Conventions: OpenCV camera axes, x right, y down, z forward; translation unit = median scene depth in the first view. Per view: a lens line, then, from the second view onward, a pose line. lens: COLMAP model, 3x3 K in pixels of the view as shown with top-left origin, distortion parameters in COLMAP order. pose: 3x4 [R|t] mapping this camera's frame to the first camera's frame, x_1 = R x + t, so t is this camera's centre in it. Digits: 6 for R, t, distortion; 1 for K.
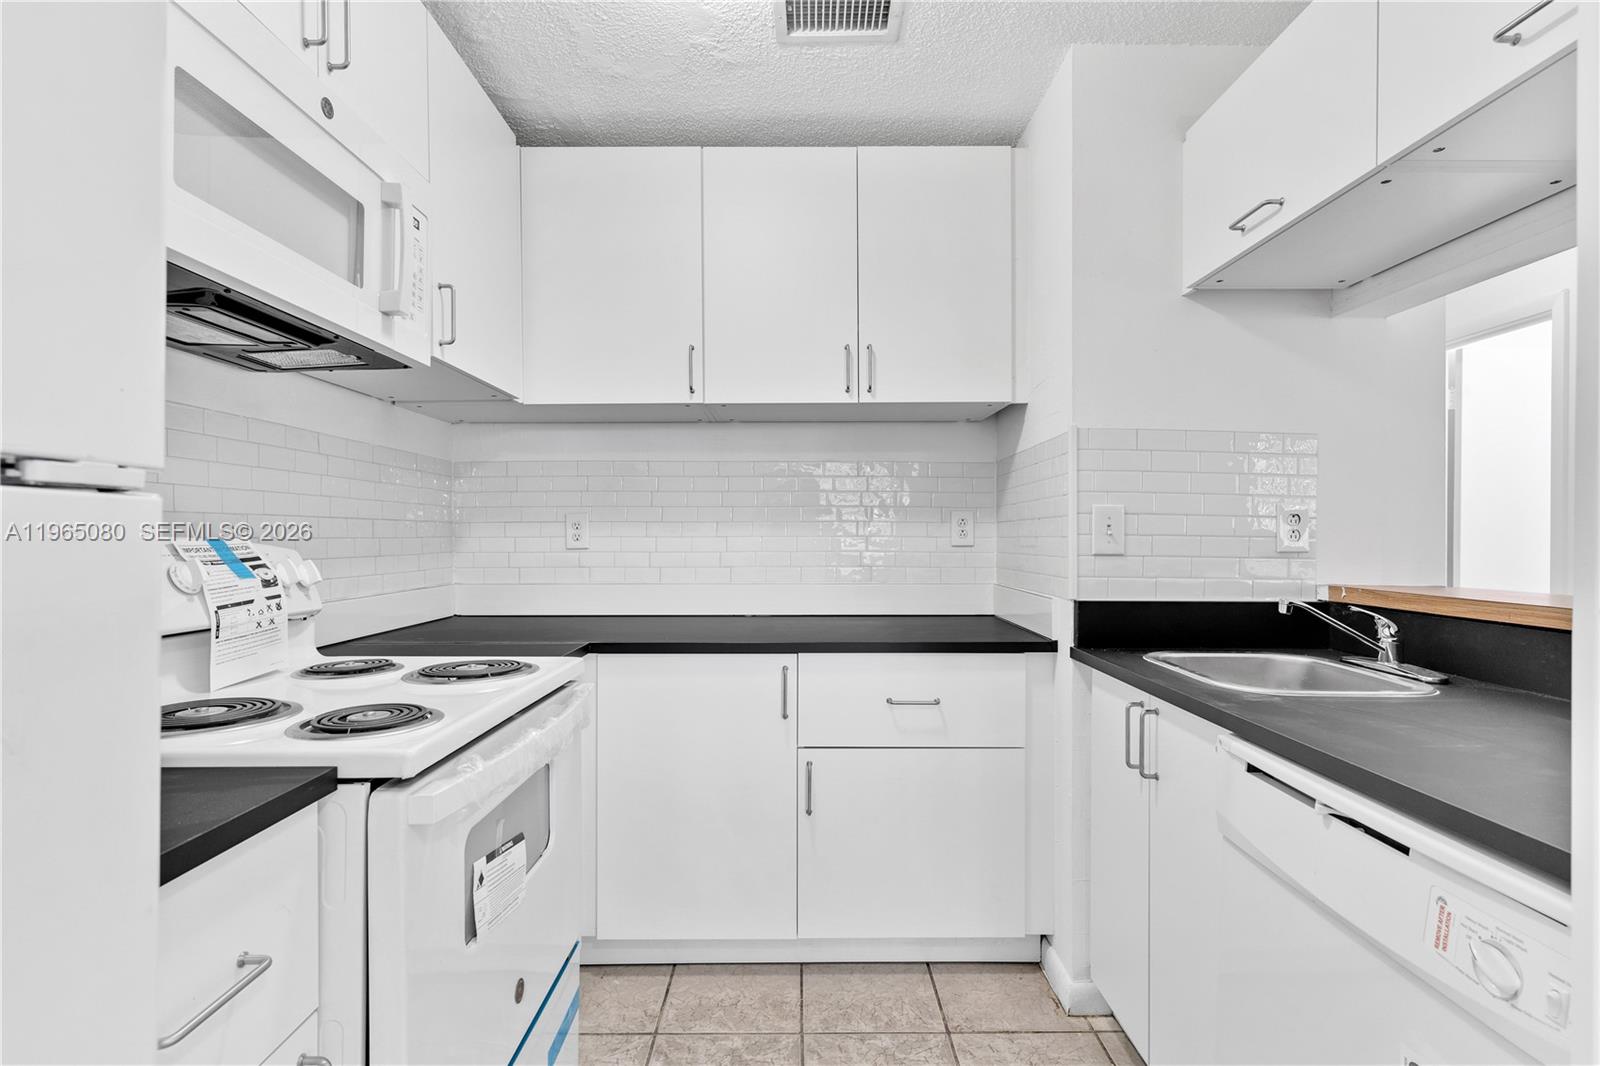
lens RADIAL K [[813.4, 0, 795.1], [0, 813.4, 529.7], [0, 0, 1]] dist [0.035771, 0.000213]
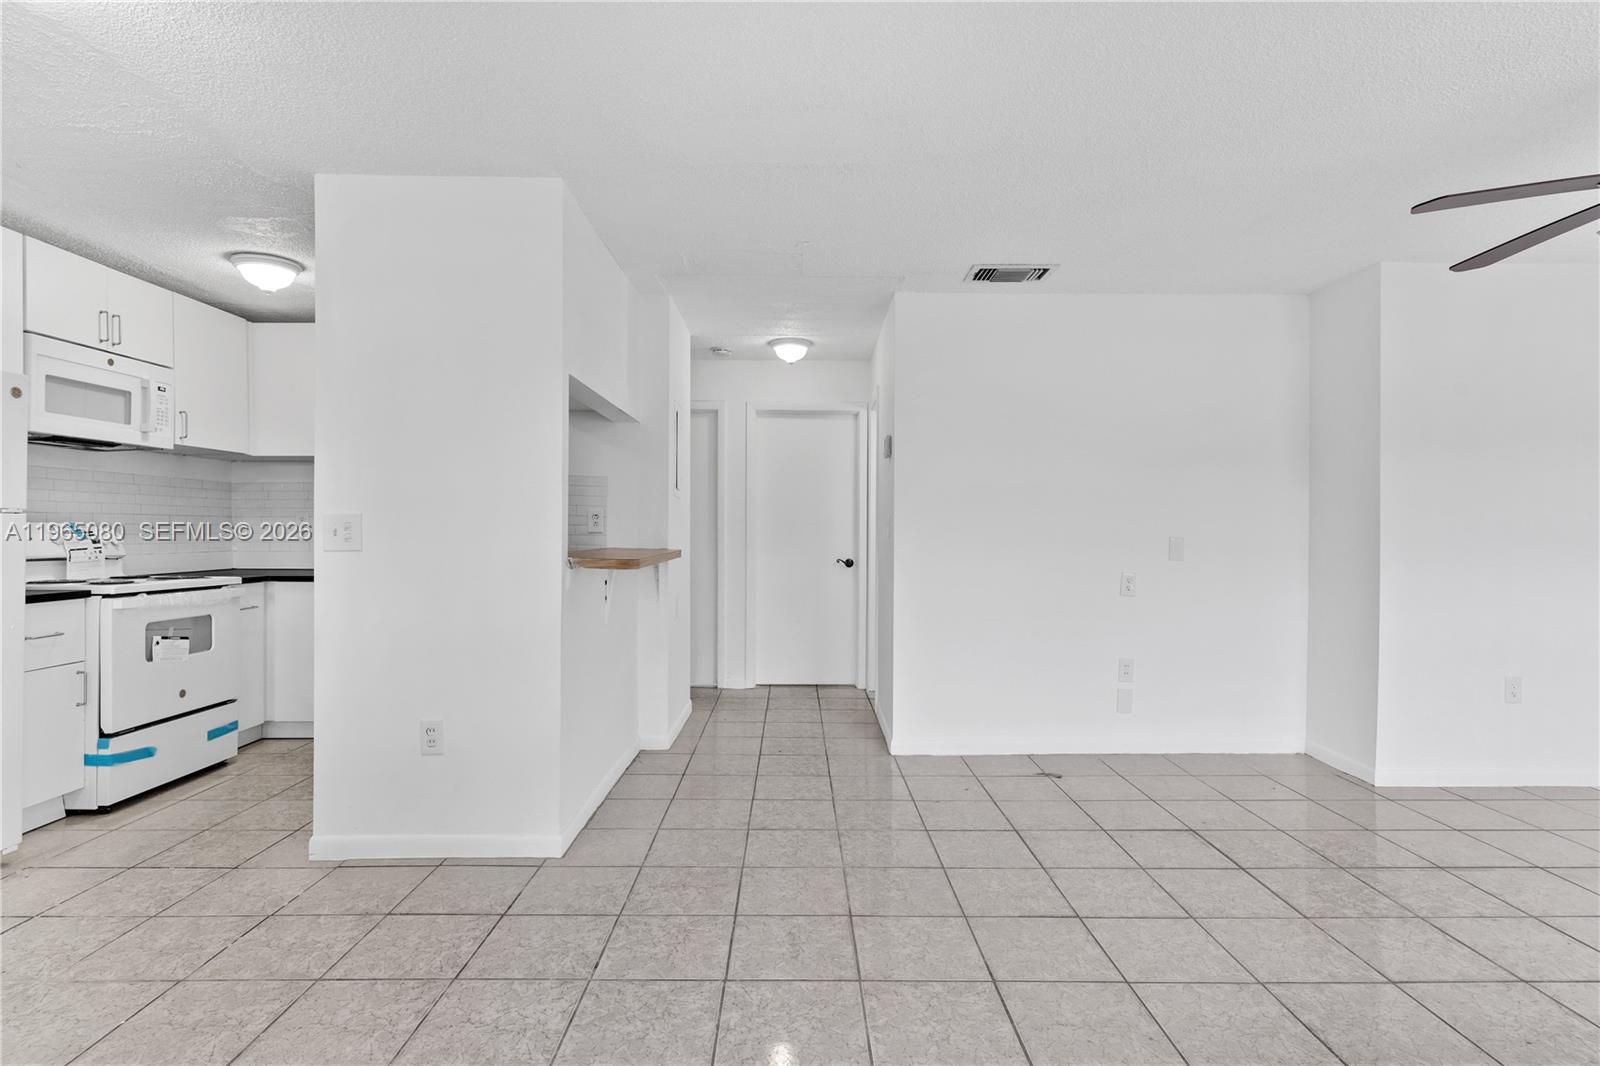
lens RADIAL K [[825.6, 0, 813.3], [0, 825.6, 532.3], [0, 0, 1]] dist [0.002225, 0.000110]
pose [[0.999632, 0.004922, 0.026684, 1.435870], [-0.005247, 0.999912, 0.012160, -0.005117], [-0.026622, -0.012296, 0.999570, -1.521163]]
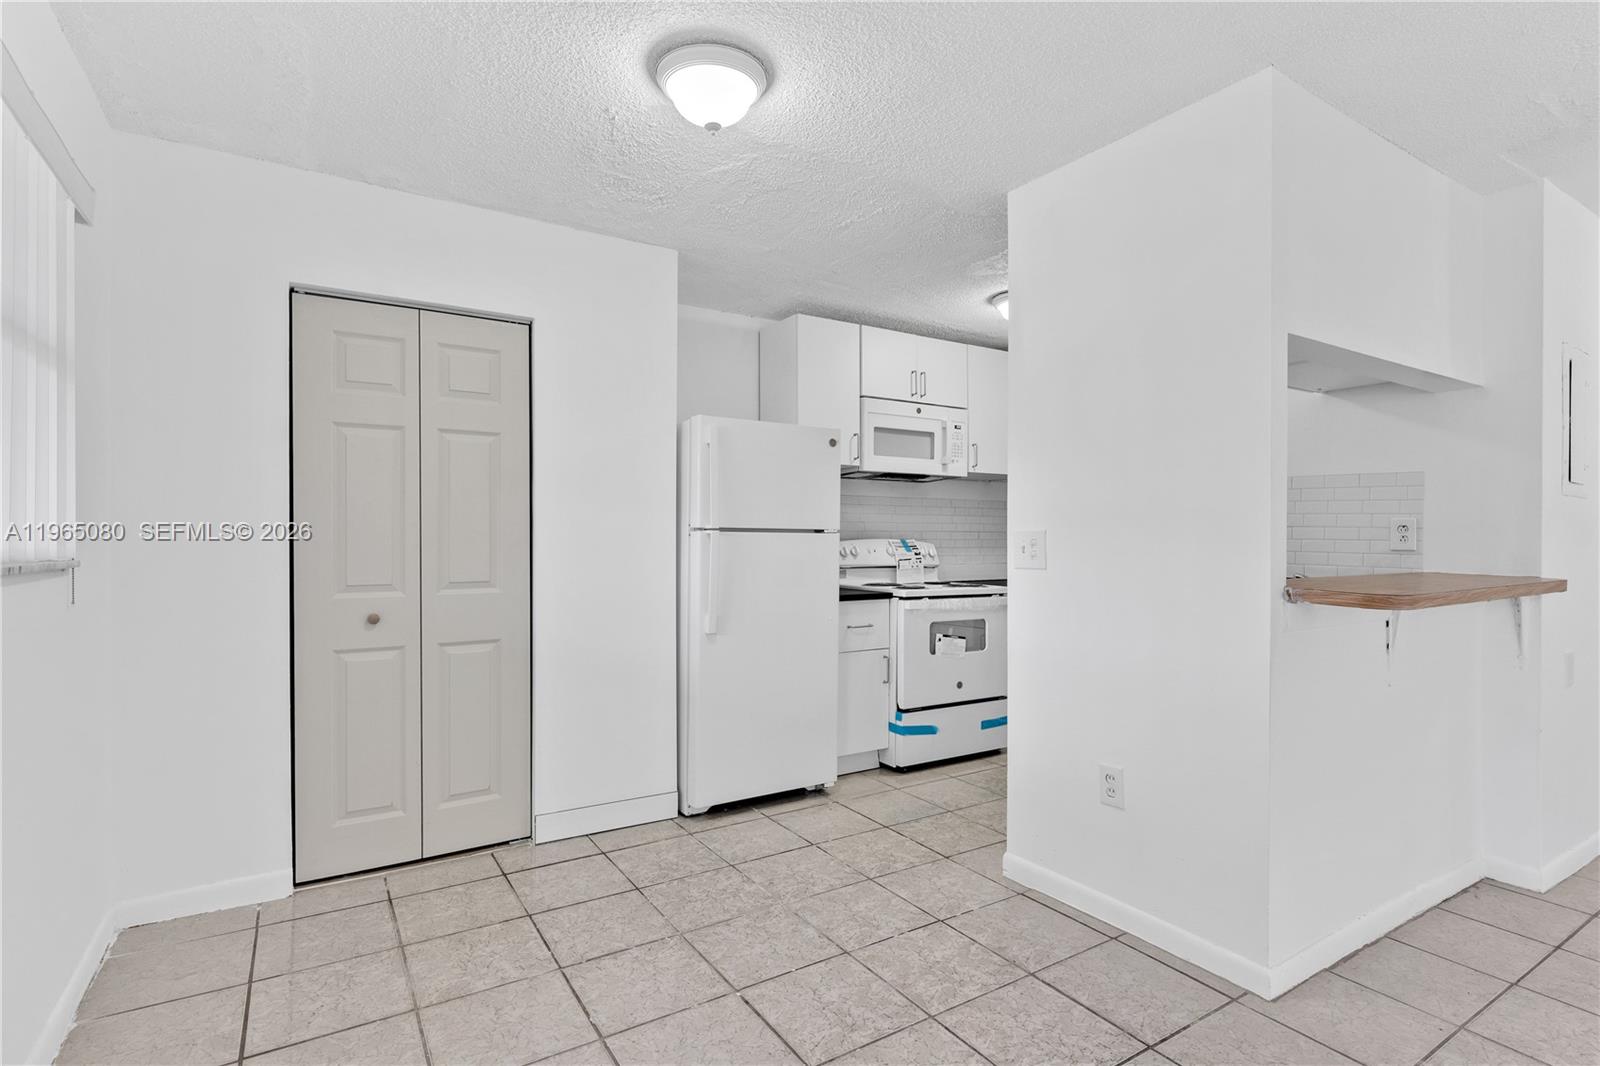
lens RADIAL K [[774.8, 0, 773.7], [0, 774.8, 537.5], [0, 0, 1]] dist [0.001835, 0.000559]
pose [[0.527504, 0.000982, -0.849552, 1.569351], [0.004922, 0.999979, 0.004212, -0.012611], [0.849538, -0.006403, 0.527488, -1.008649]]
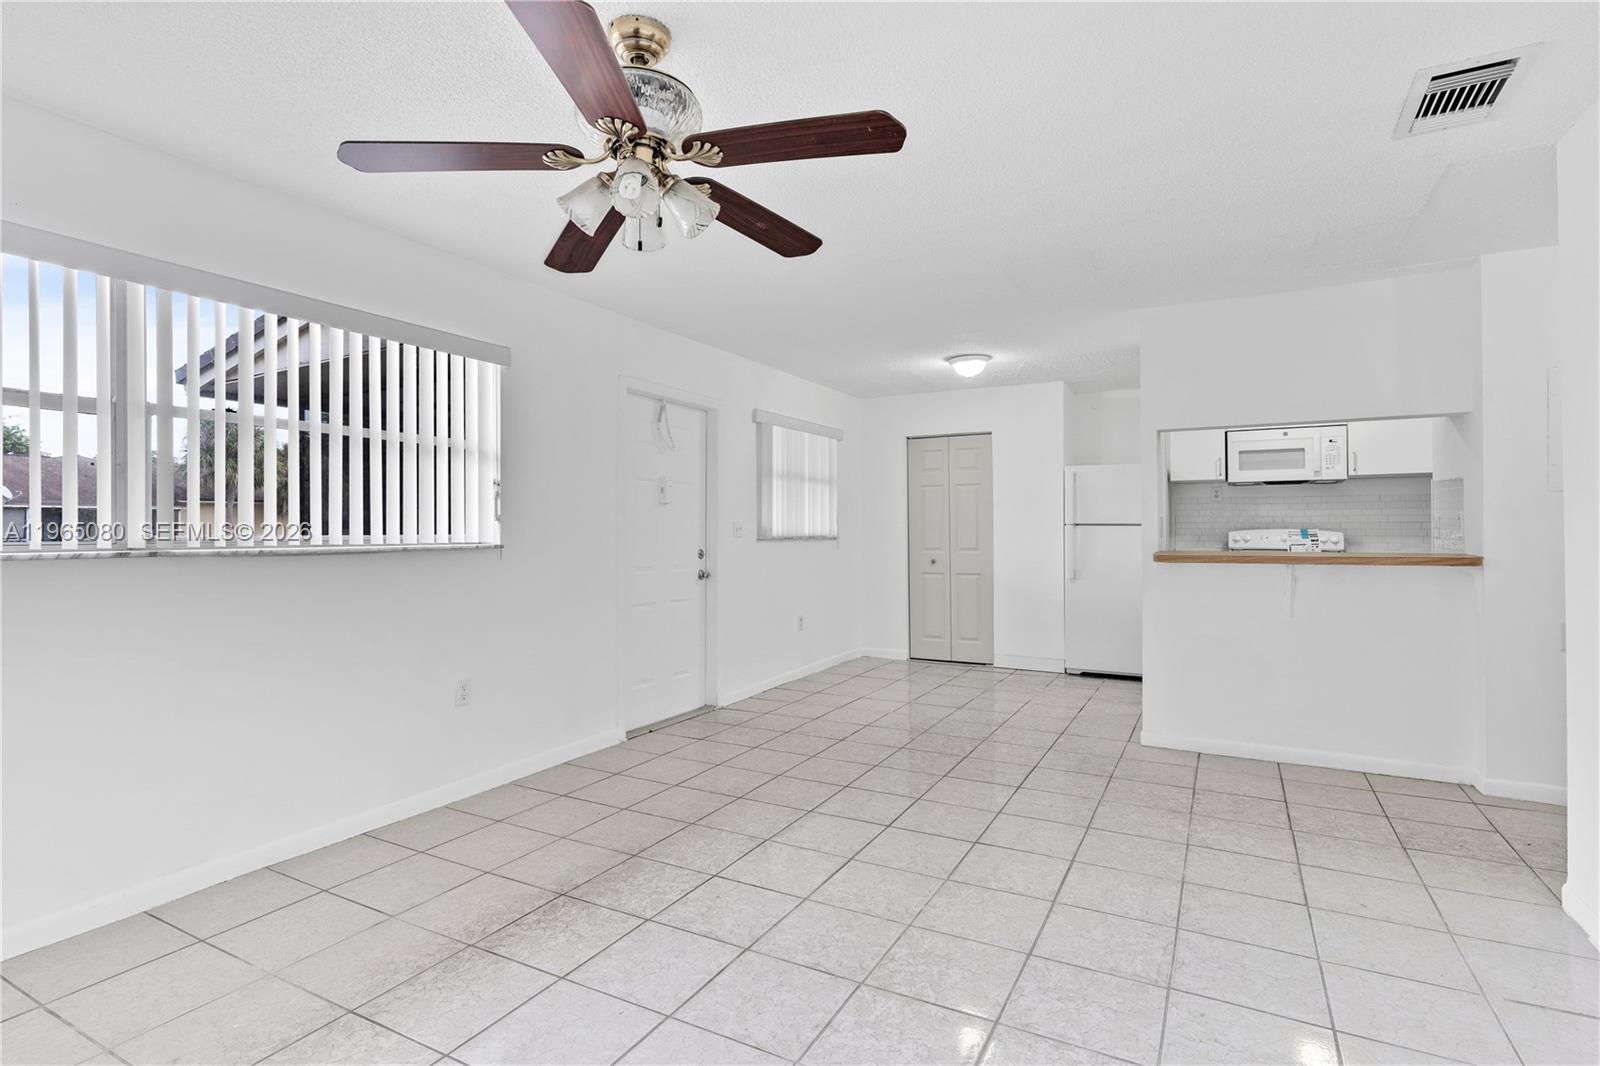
lens RADIAL K [[785.8, 0, 805.5], [0, 785.8, 523.7], [0, 0, 1]] dist [0.000766, 0.000153]
pose [[-0.476031, -0.005923, -0.879409, 3.915022], [0.009591, 0.999883, -0.011925, 0.005453], [0.879376, -0.014111, -0.475918, 0.647553]]
